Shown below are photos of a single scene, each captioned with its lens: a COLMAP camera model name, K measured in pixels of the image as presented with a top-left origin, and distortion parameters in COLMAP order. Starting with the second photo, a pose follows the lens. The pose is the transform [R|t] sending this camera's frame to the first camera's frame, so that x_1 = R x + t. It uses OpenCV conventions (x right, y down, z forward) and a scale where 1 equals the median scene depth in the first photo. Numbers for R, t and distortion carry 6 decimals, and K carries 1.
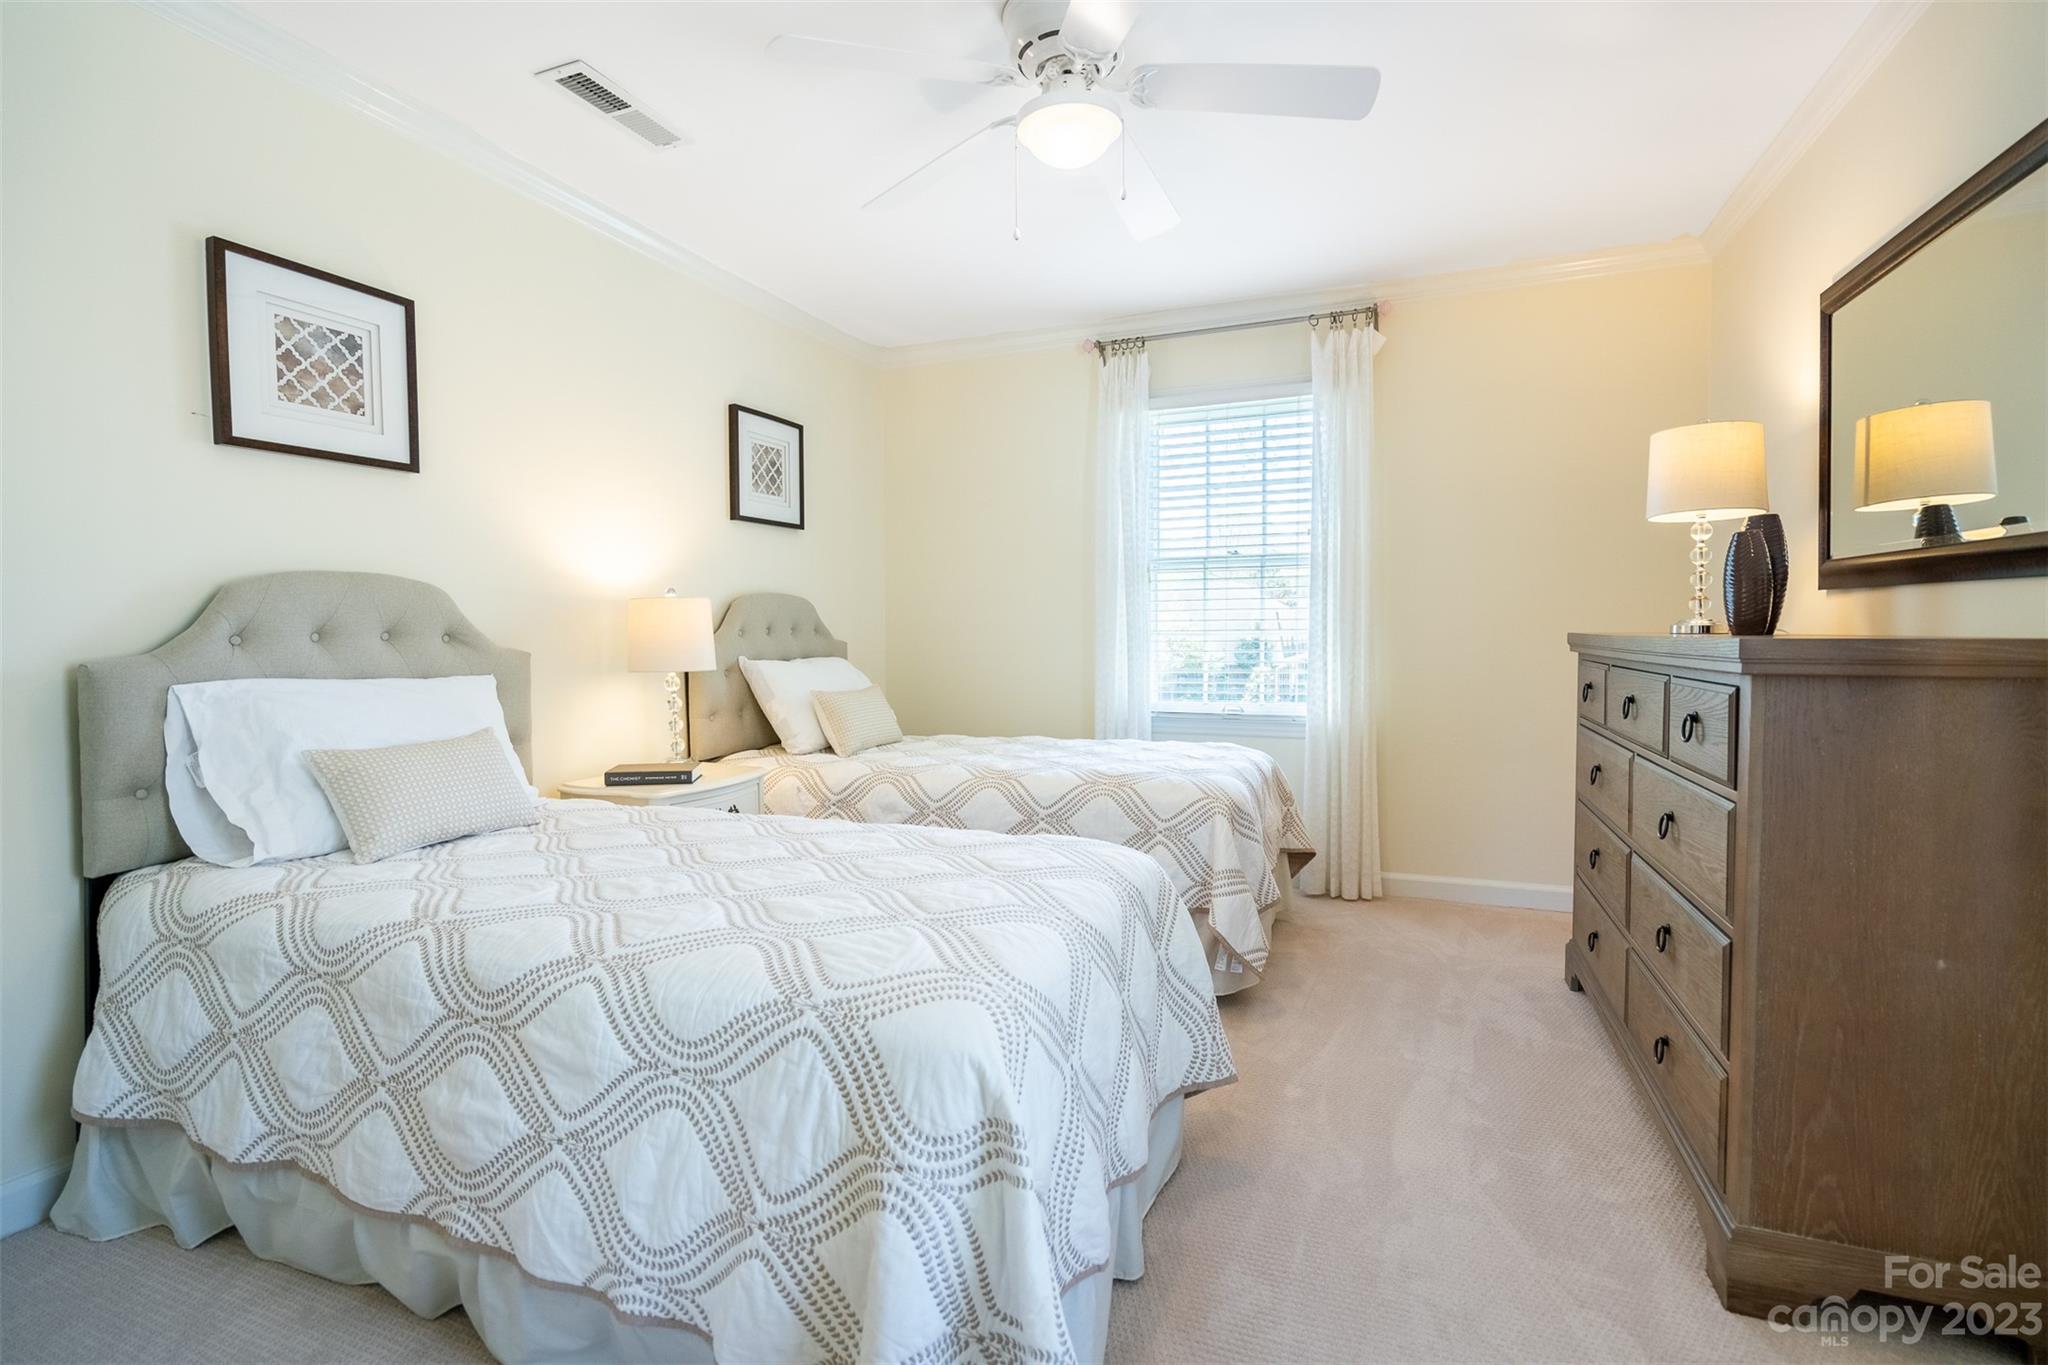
lens RADIAL K [[922.3, 0, 1036.2], [0, 922.3, 685.1], [0, 0, 1]] dist [-0.006870, 0.000035]
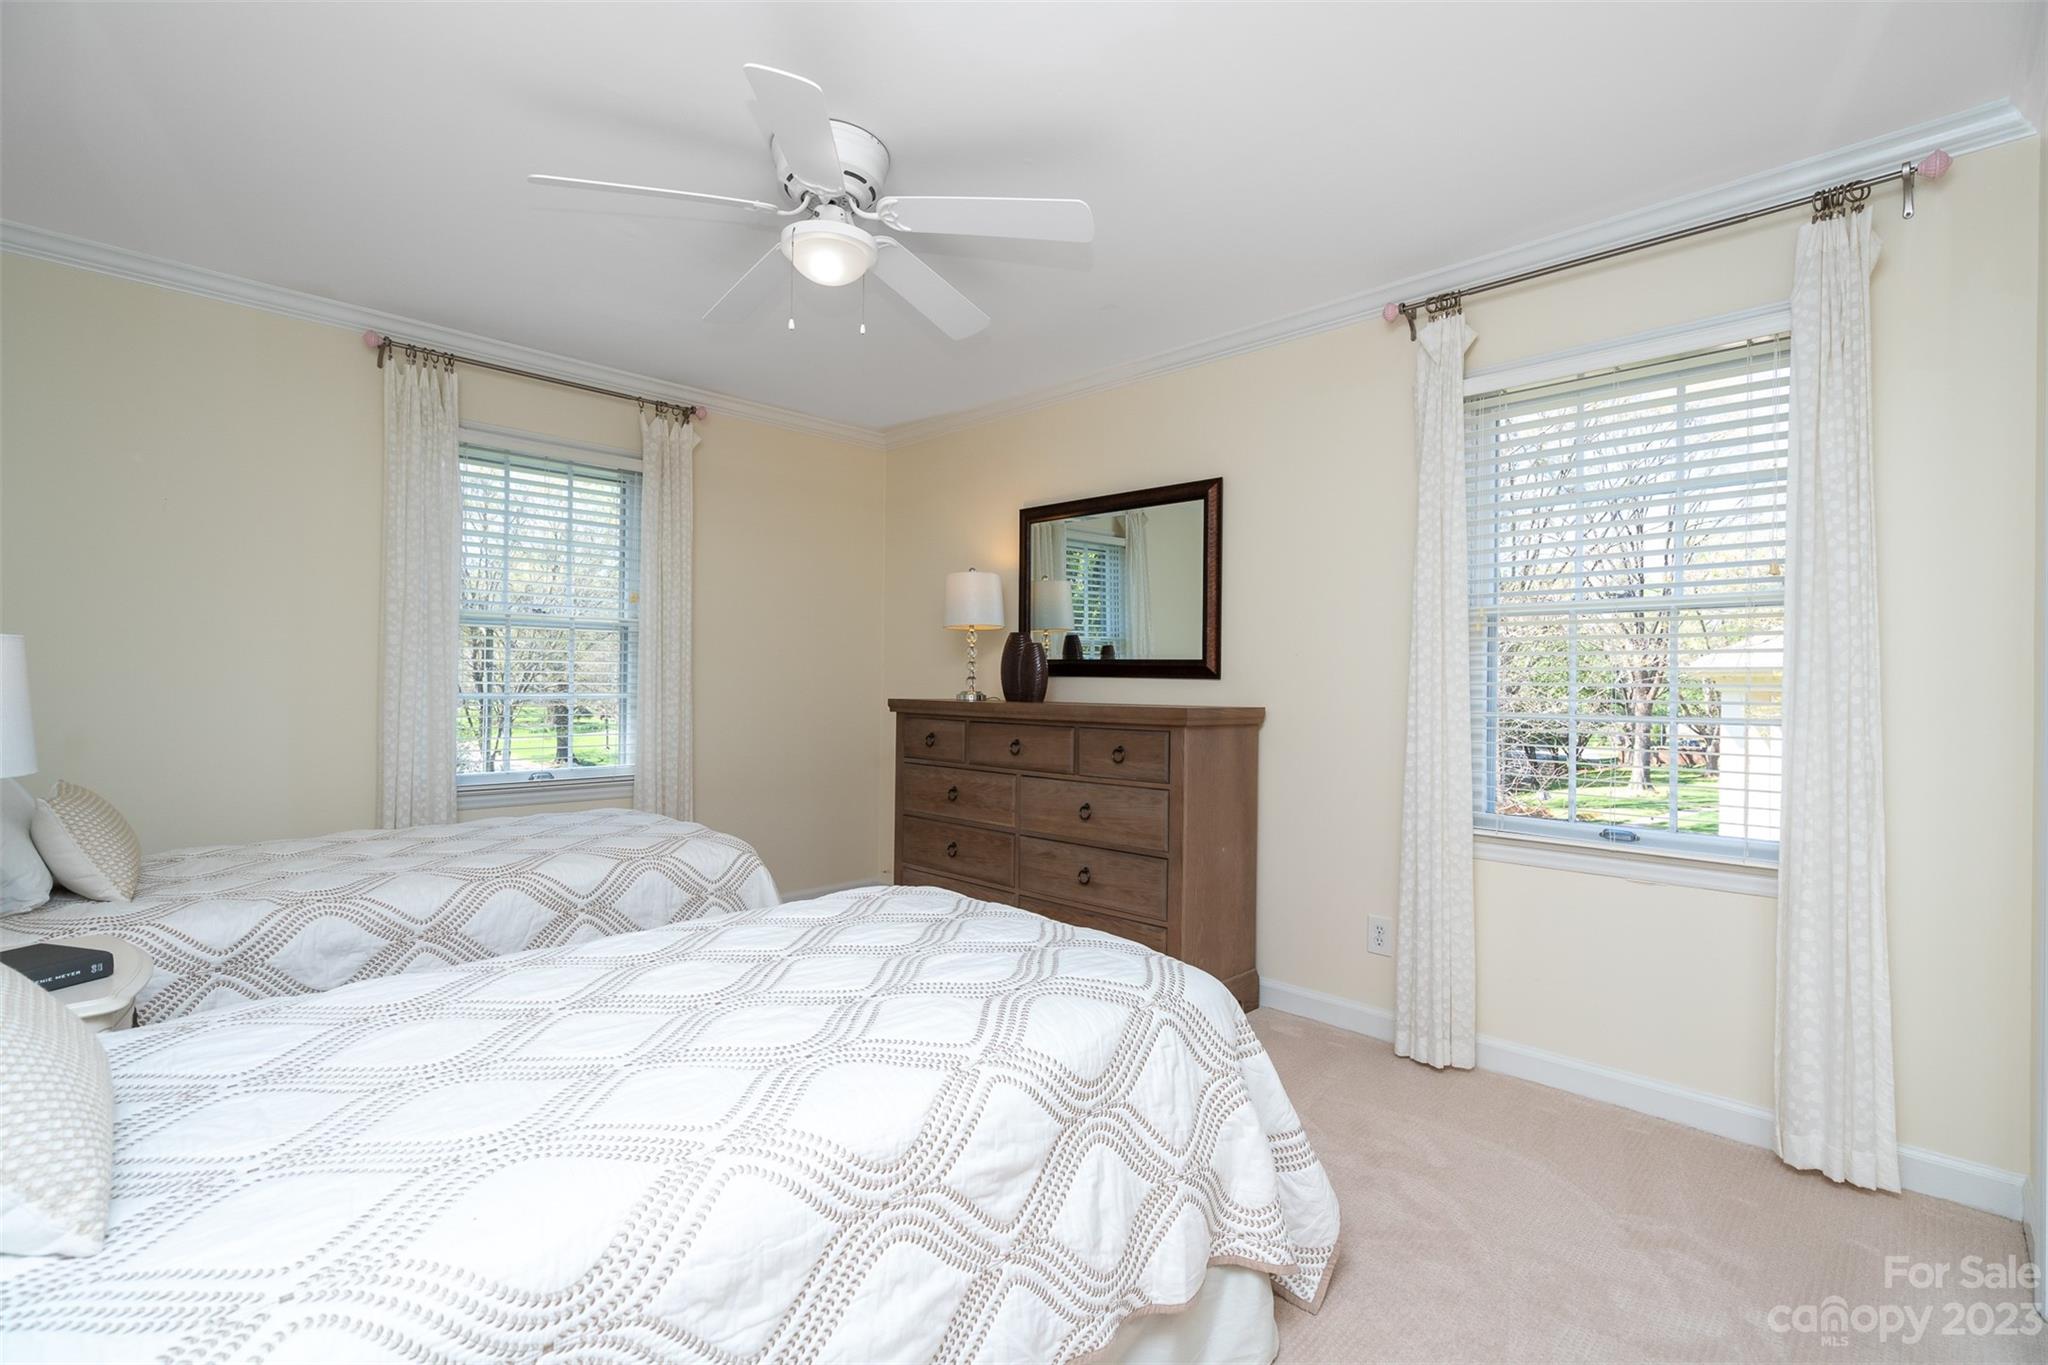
lens RADIAL K [[922.3, 0, 1036.2], [0, 922.3, 685.1], [0, 0, 1]] dist [-0.006870, 0.000035]
pose [[0.386406, 0.008562, 0.922289, -0.832349], [0.046139, 0.998526, -0.028601, -0.041413], [-0.921174, 0.053605, 0.385441, 0.340961]]
